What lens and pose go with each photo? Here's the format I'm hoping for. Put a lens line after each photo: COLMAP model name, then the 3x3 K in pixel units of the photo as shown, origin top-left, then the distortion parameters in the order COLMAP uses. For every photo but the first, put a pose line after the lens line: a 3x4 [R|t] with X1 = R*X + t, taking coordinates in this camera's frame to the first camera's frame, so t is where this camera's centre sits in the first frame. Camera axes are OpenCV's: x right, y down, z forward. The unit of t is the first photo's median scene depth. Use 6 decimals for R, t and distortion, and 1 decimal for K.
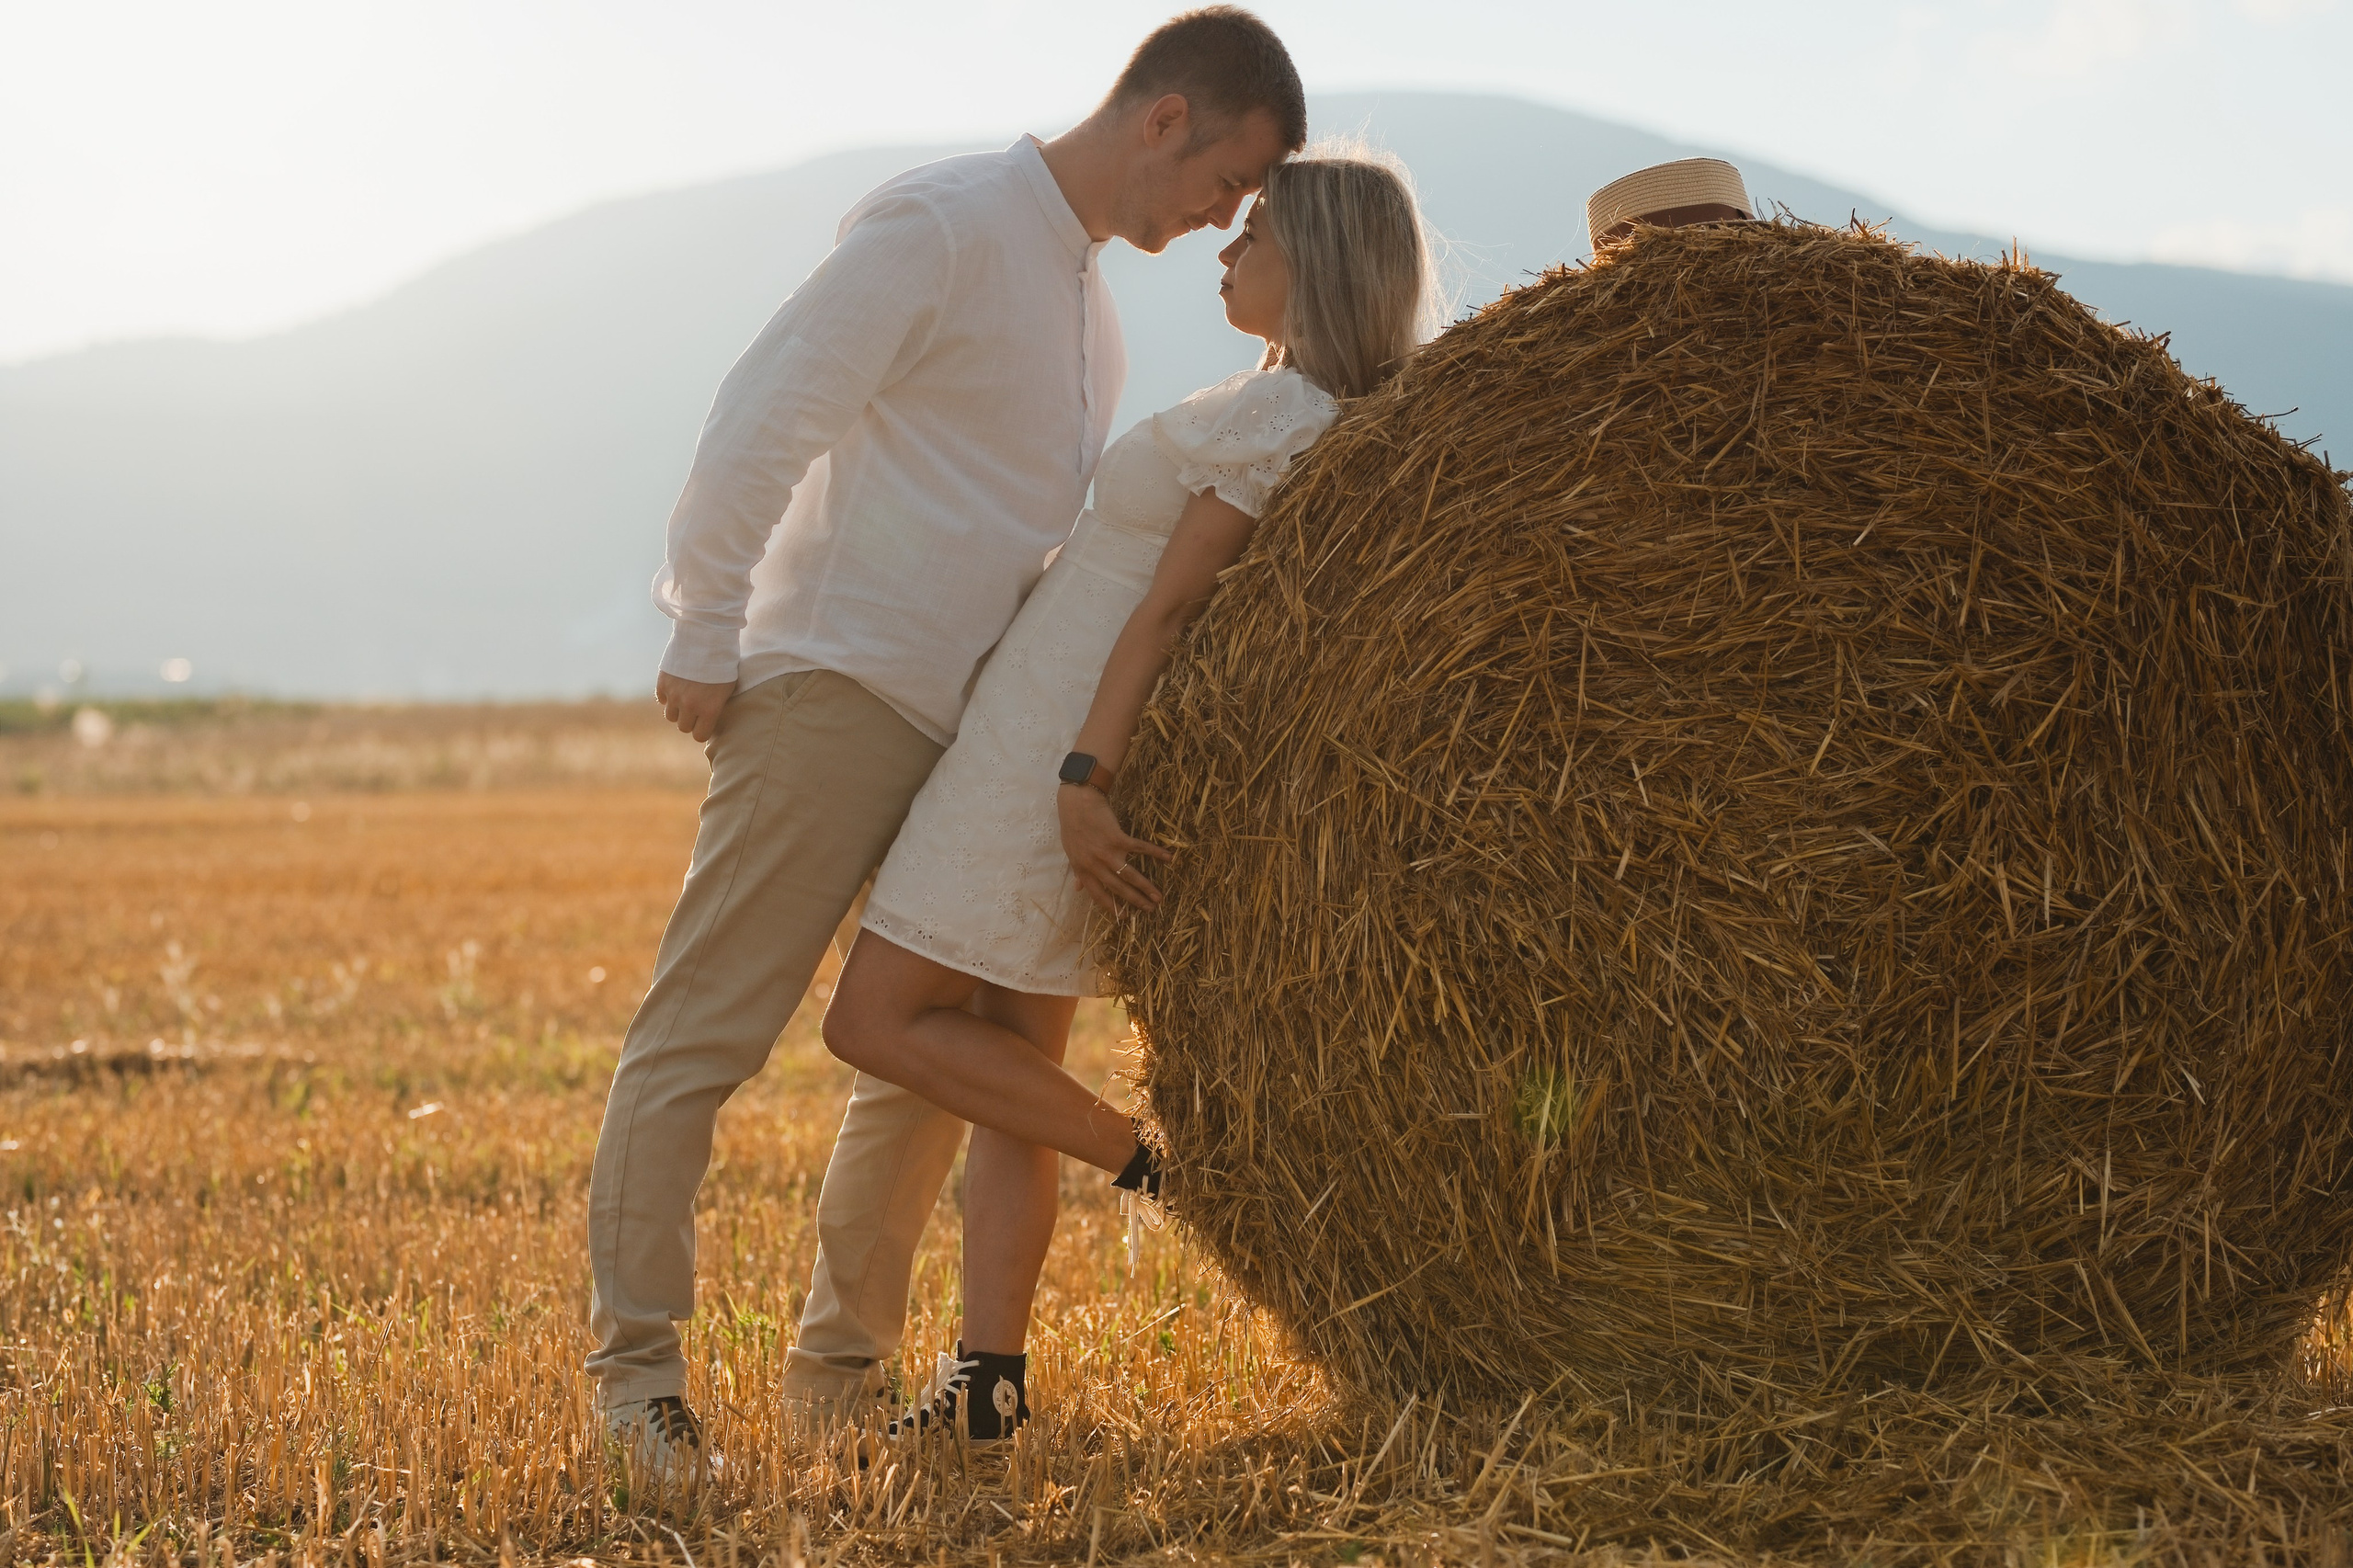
lens RADIAL K [[6120.2, 0, 1183.2], [0, 6120.2, 772.1], [0, 0, 1]] dist [-0.057451, 0.000000]
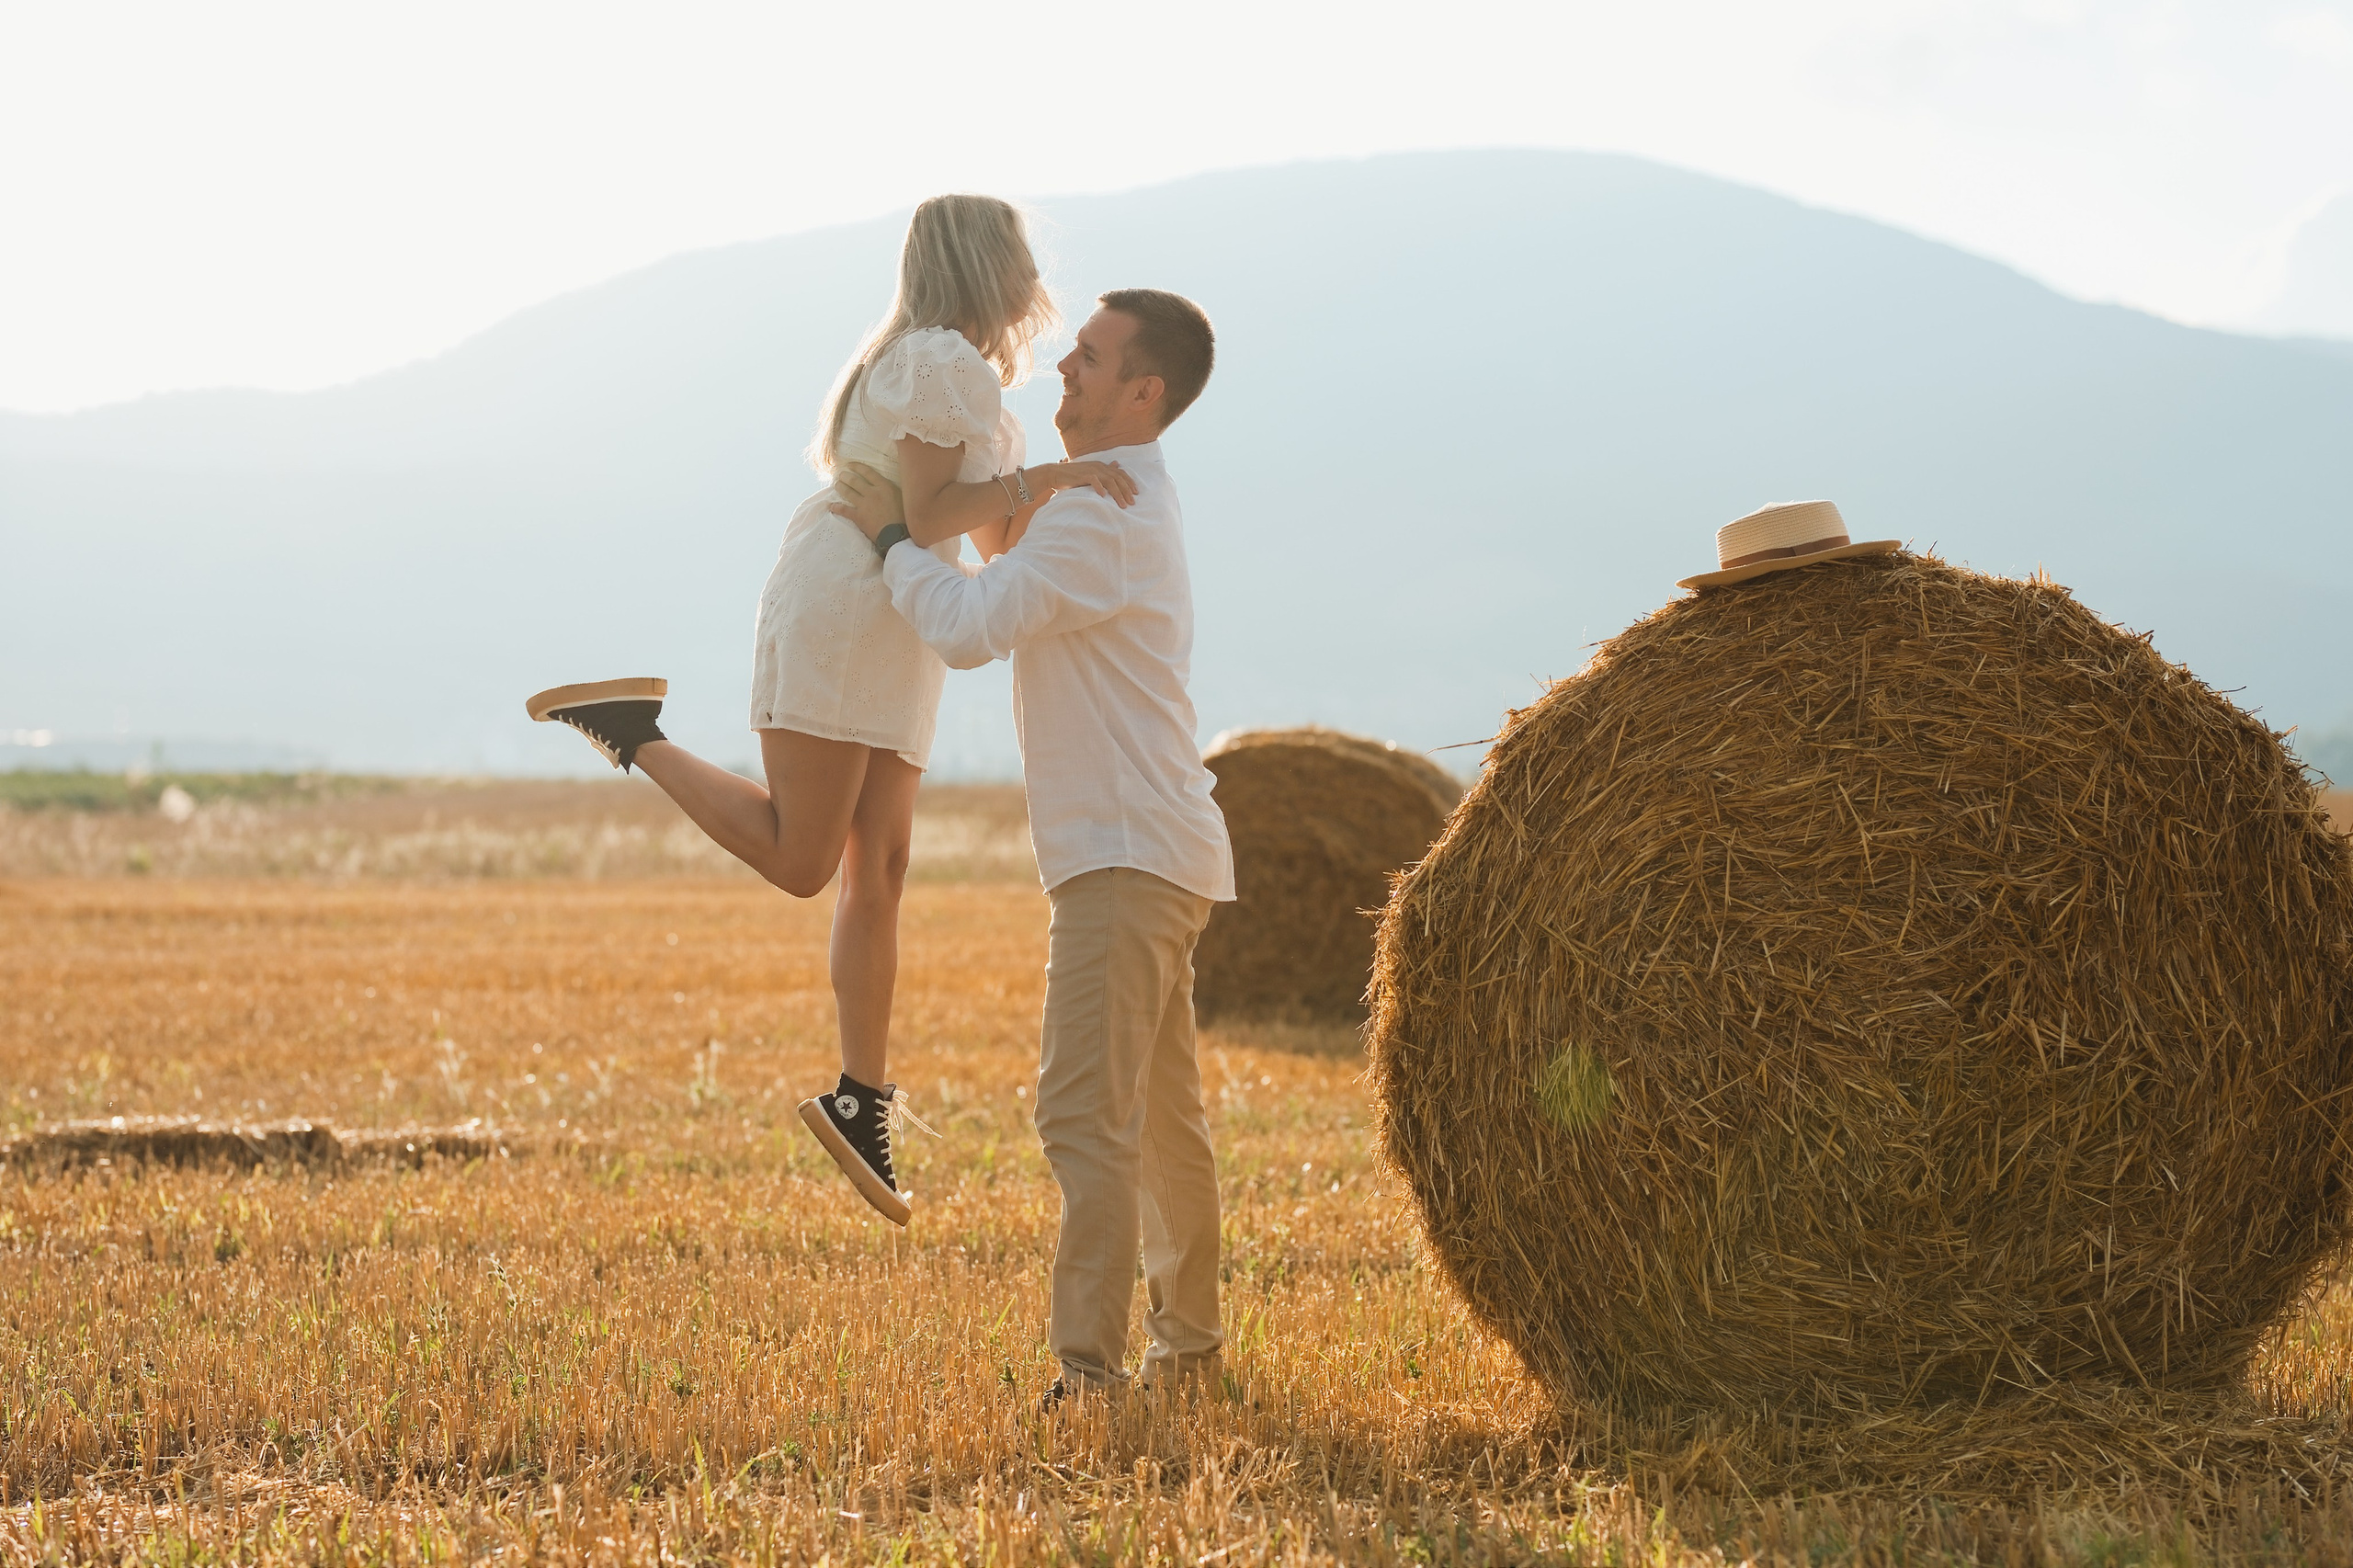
lens RADIAL K [[6120.2, 0, 1117.4], [0, 6120.2, 648.4], [0, 0, 1]] dist [-0.057451, 0.000000]
pose [[0.999730, -0.002036, -0.023160, -0.040380], [0.001284, 0.999473, -0.032429, -0.023665], [0.023214, 0.032390, 0.999206, -0.385692]]
